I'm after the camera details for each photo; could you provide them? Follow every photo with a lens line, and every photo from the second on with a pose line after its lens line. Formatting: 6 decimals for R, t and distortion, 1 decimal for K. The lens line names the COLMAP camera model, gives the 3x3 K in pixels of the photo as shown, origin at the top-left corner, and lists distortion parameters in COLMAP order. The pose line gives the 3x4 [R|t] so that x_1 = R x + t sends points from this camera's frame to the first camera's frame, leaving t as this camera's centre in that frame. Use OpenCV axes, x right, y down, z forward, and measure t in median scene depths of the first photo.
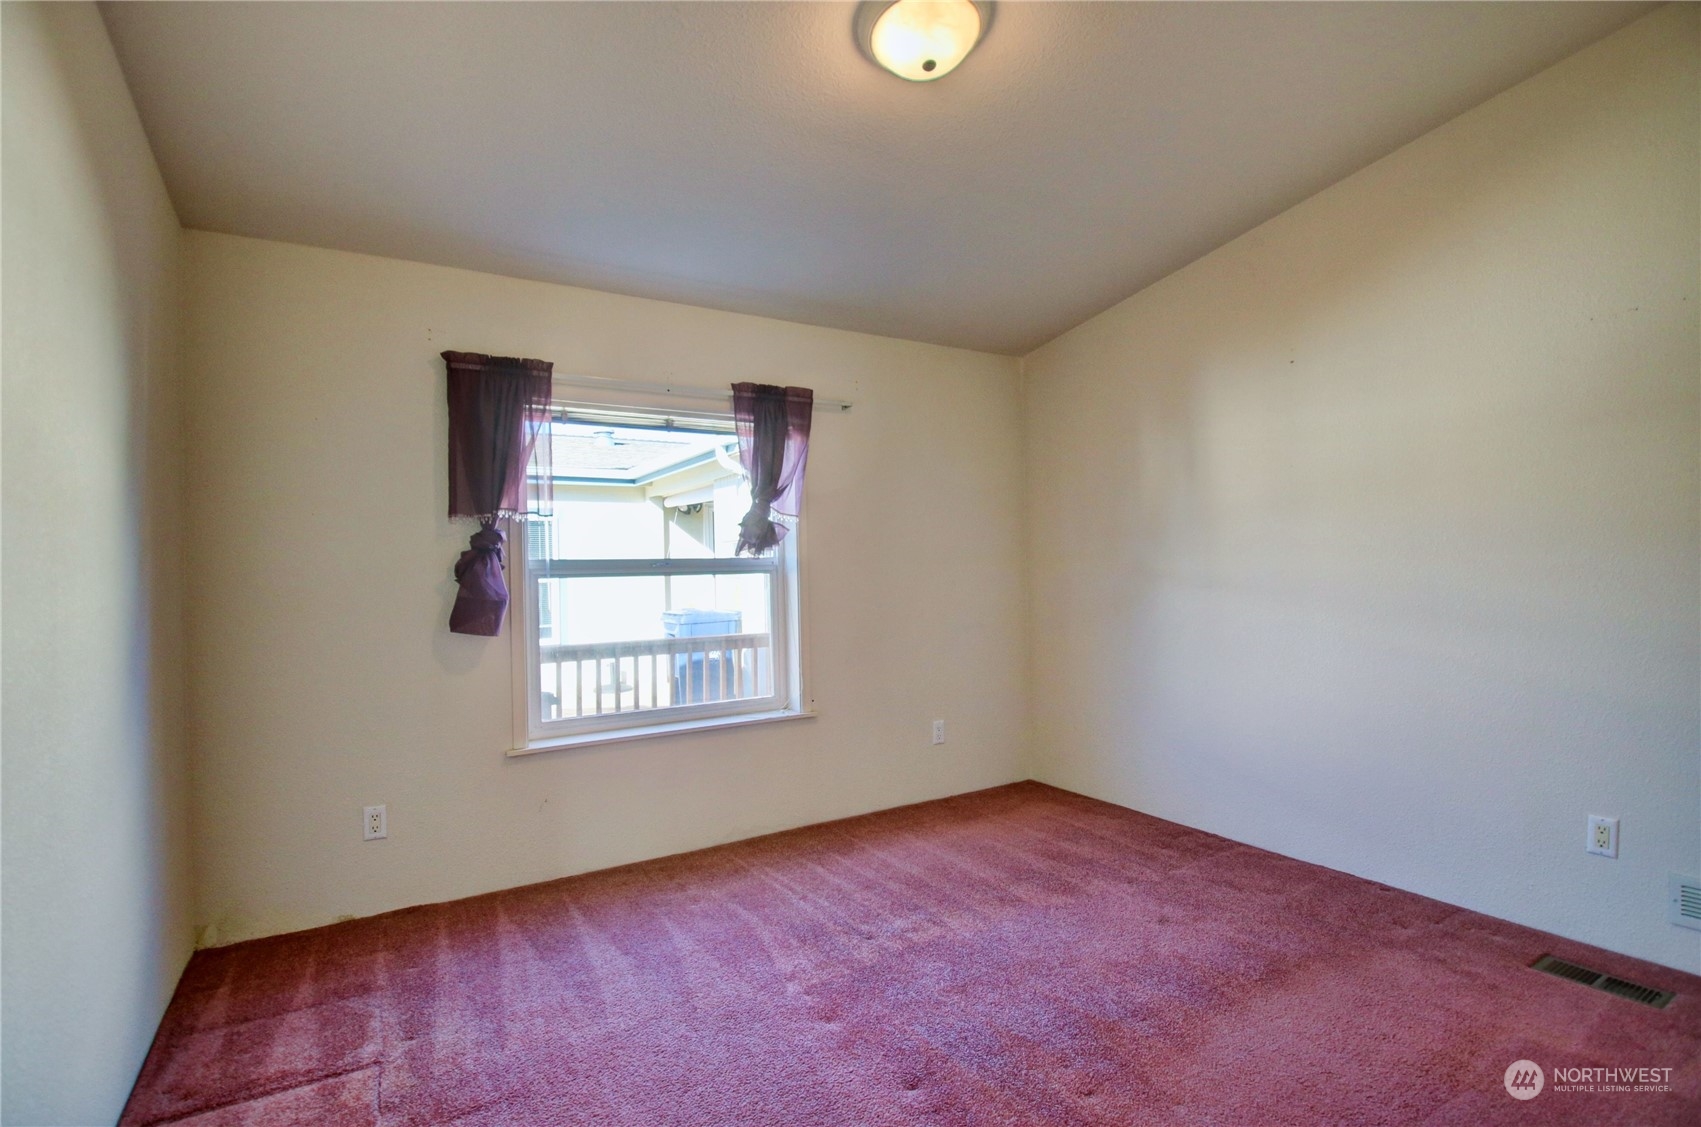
lens RADIAL K [[794.7, 0, 852.0], [0, 794.7, 559.7], [0, 0, 1]] dist [-0.004222, -0.013161]
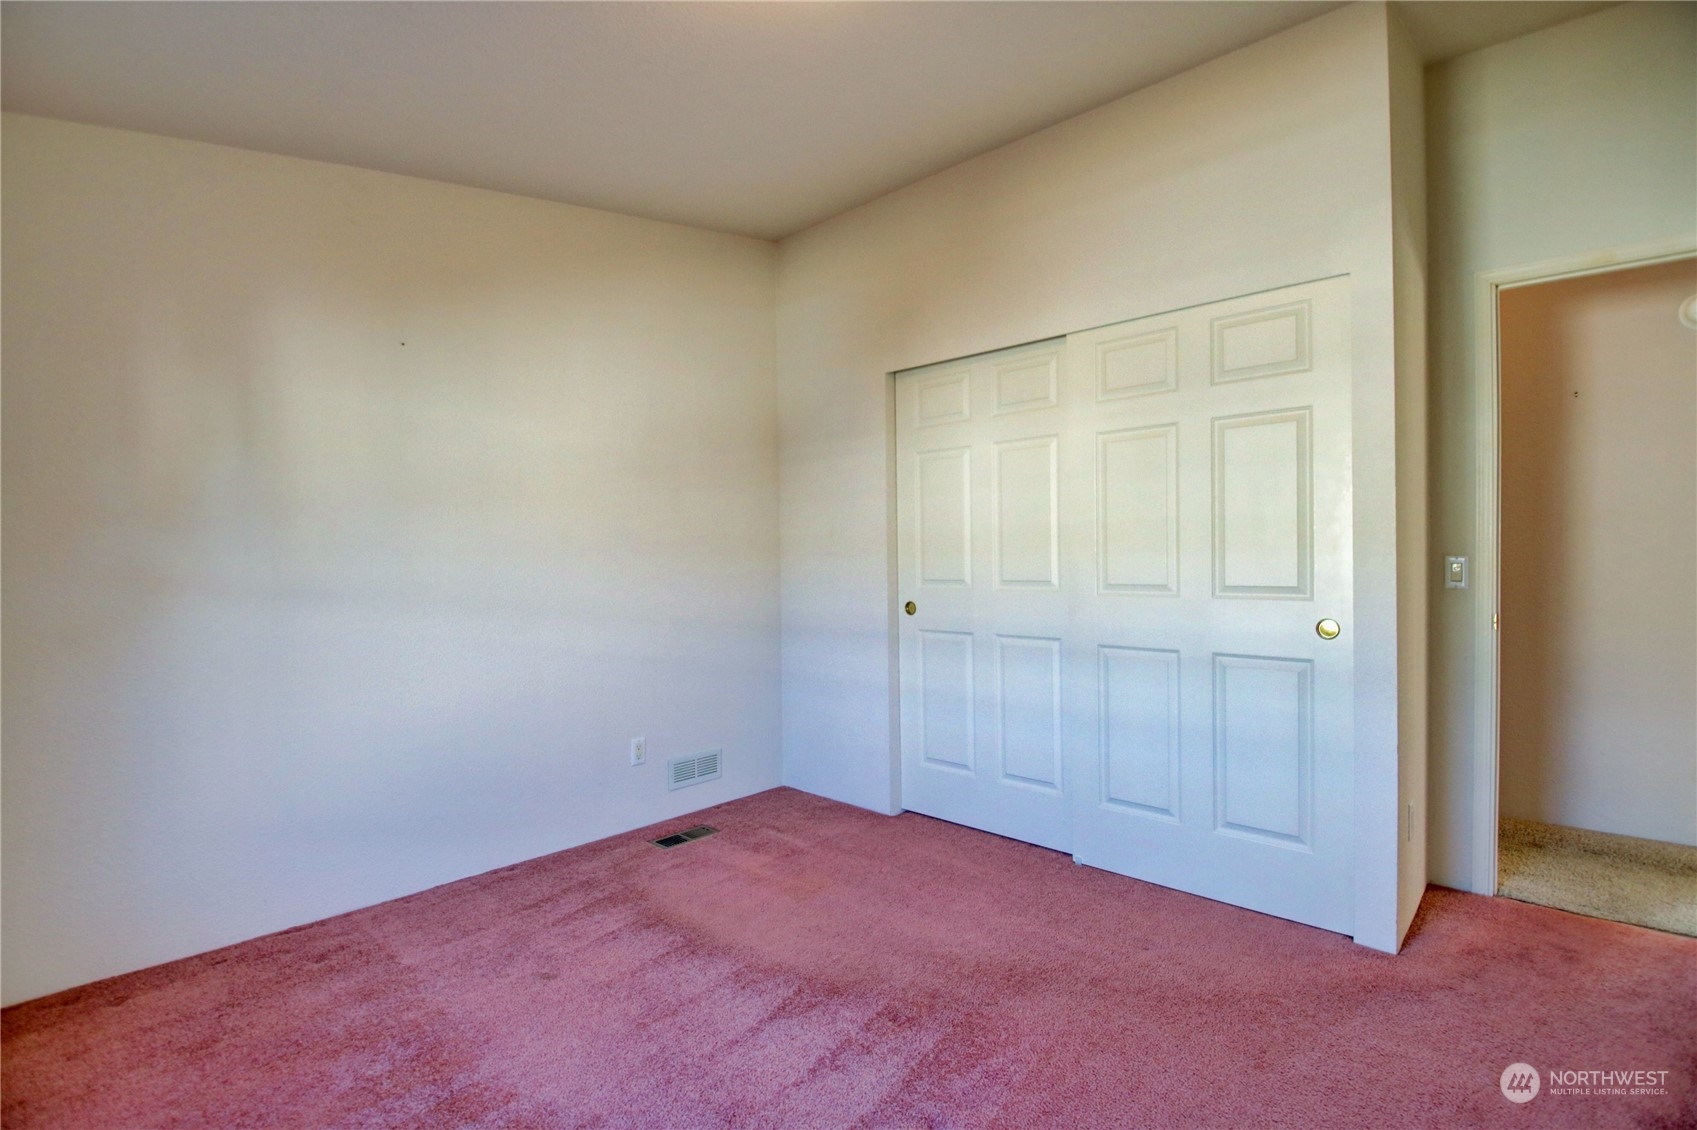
lens RADIAL K [[792.9, 0, 849.5], [0, 792.9, 570.1], [0, 0, 1]] dist [-0.004222, -0.013161]
pose [[-0.275984, 0.008836, 0.961122, -0.416162], [0.002644, 0.999961, -0.008434, 0.016686], [-0.961159, 0.000214, -0.275997, 0.717867]]
